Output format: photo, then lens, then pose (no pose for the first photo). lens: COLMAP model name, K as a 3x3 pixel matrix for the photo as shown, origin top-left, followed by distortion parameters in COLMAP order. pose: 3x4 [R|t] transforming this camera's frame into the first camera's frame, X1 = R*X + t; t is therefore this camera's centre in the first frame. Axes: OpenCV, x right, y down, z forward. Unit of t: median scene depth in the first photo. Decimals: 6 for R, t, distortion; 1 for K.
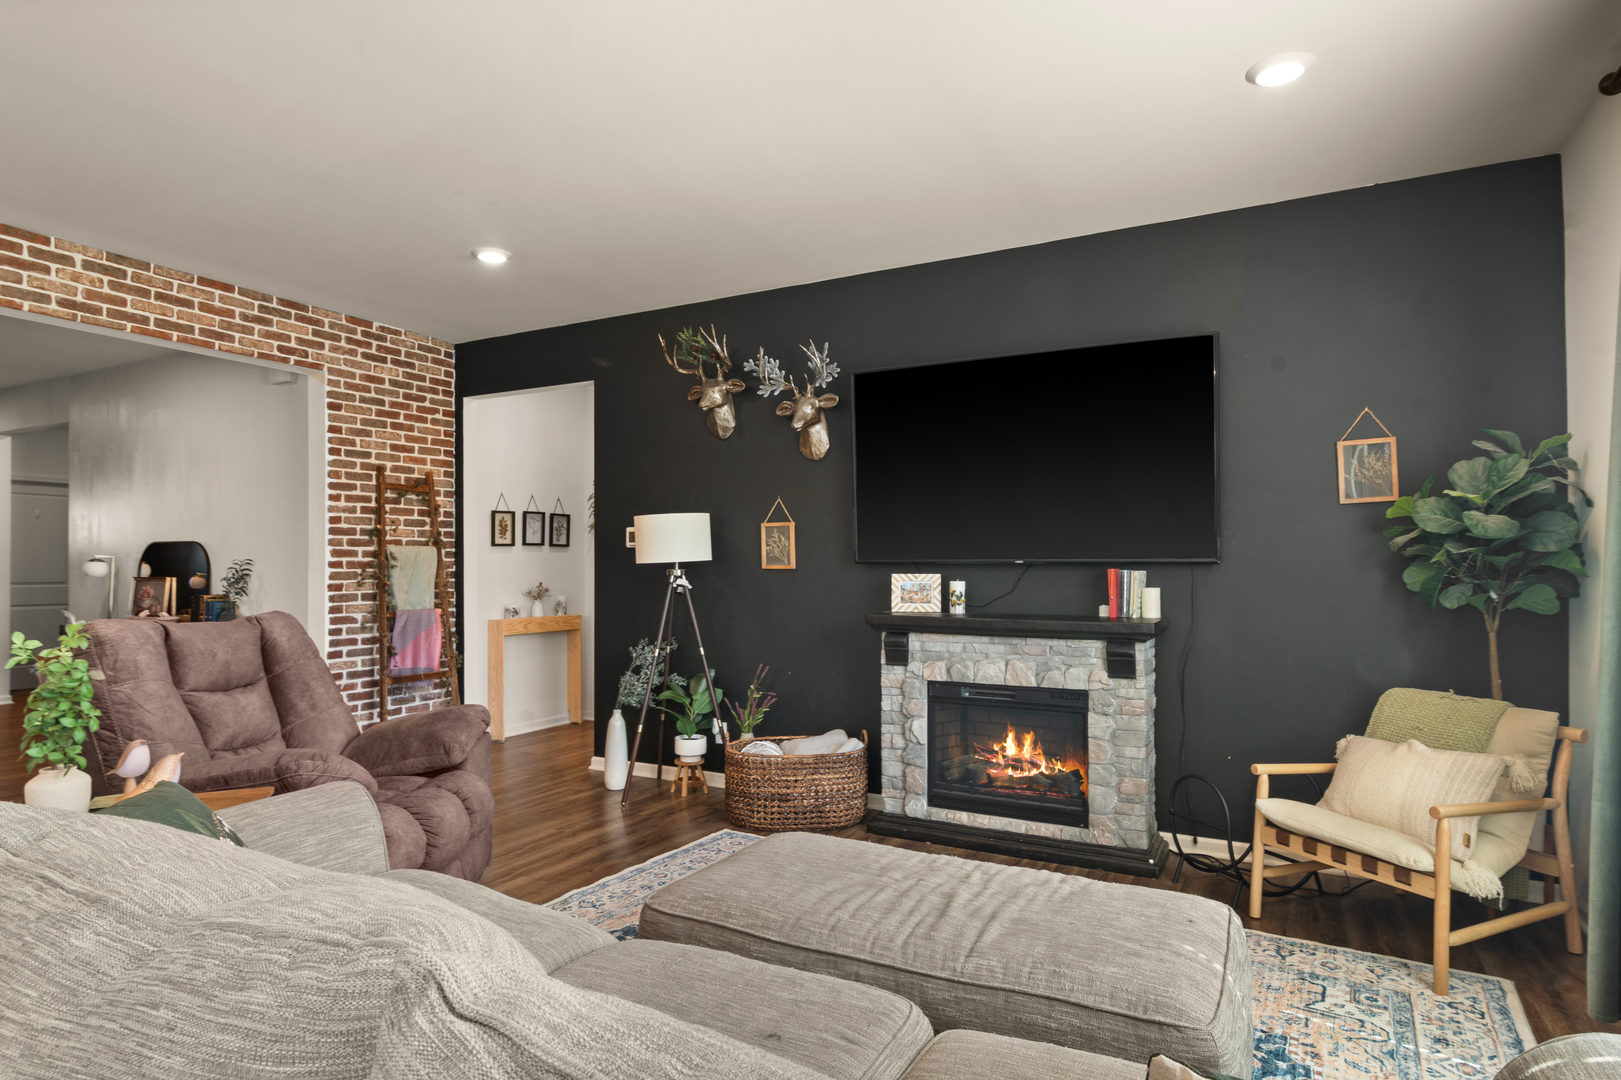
lens RADIAL K [[903.8, 0, 802.7], [0, 903.8, 556.2], [0, 0, 1]] dist [0.005384, 0.000773]
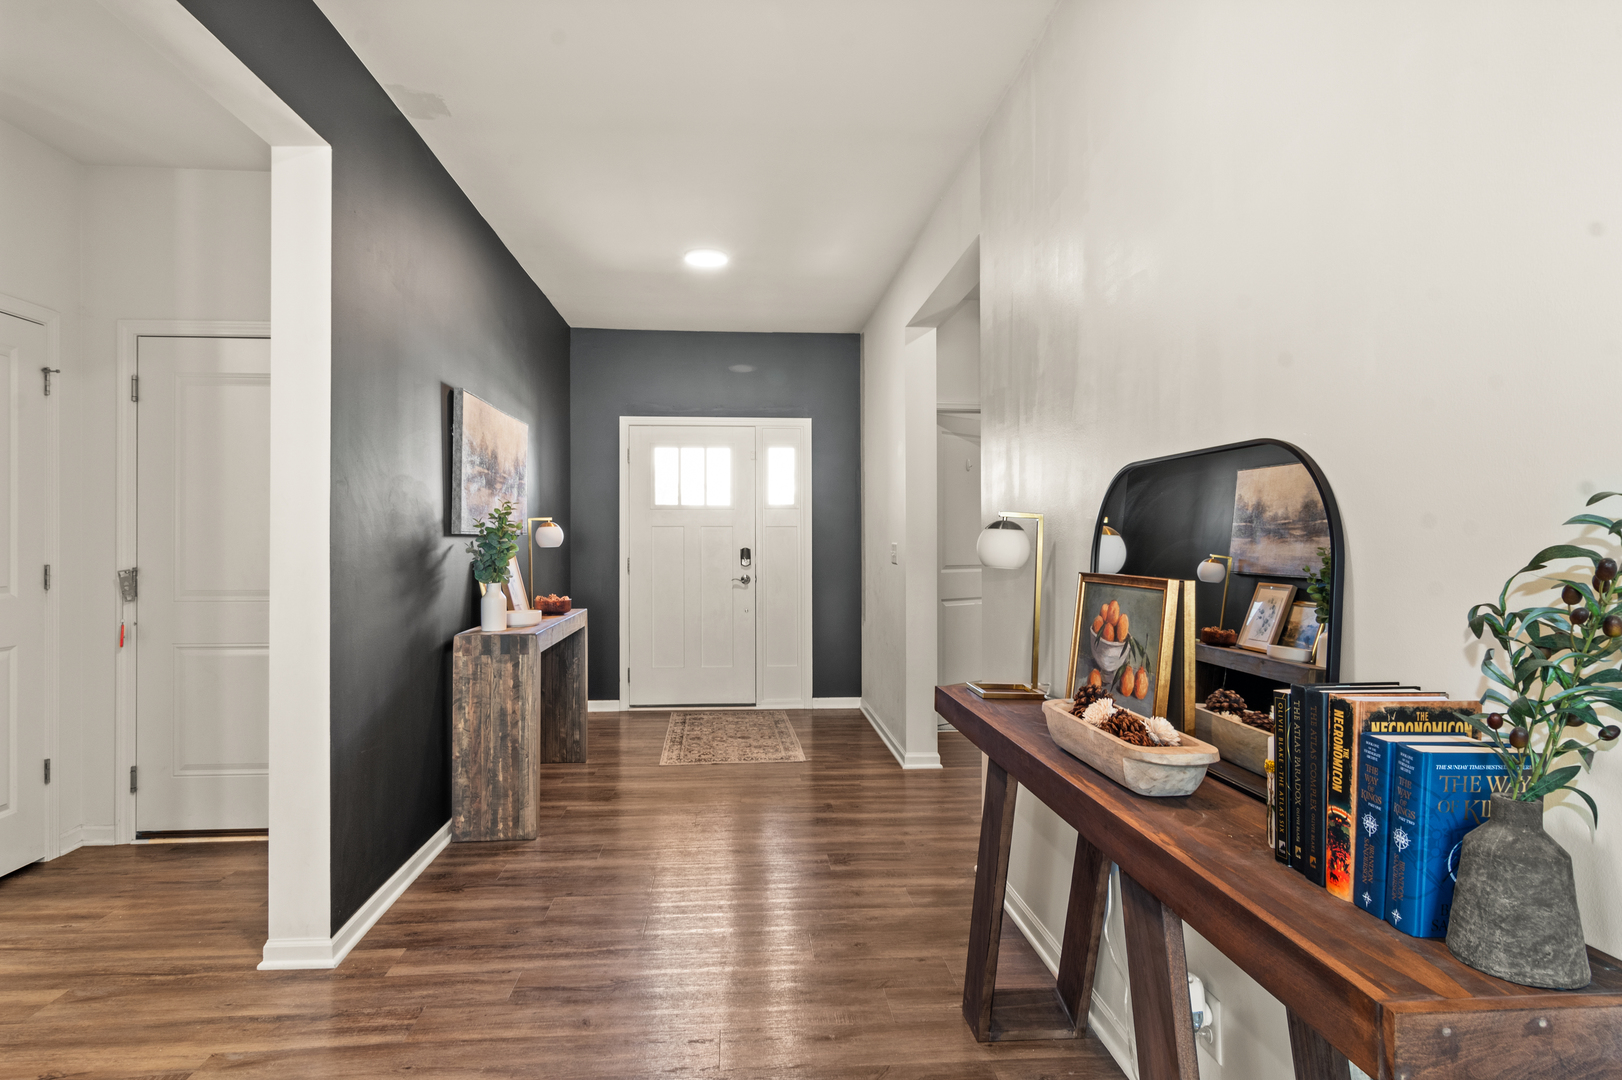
lens RADIAL K [[904.3, 0, 803.8], [0, 904.3, 541.6], [0, 0, 1]] dist [0.005384, 0.000773]
pose [[0.560997, -0.001391, -0.827817, -0.510907], [0.010982, 0.999923, 0.005762, 0.008152], [0.827745, -0.012324, 0.560969, 0.717512]]
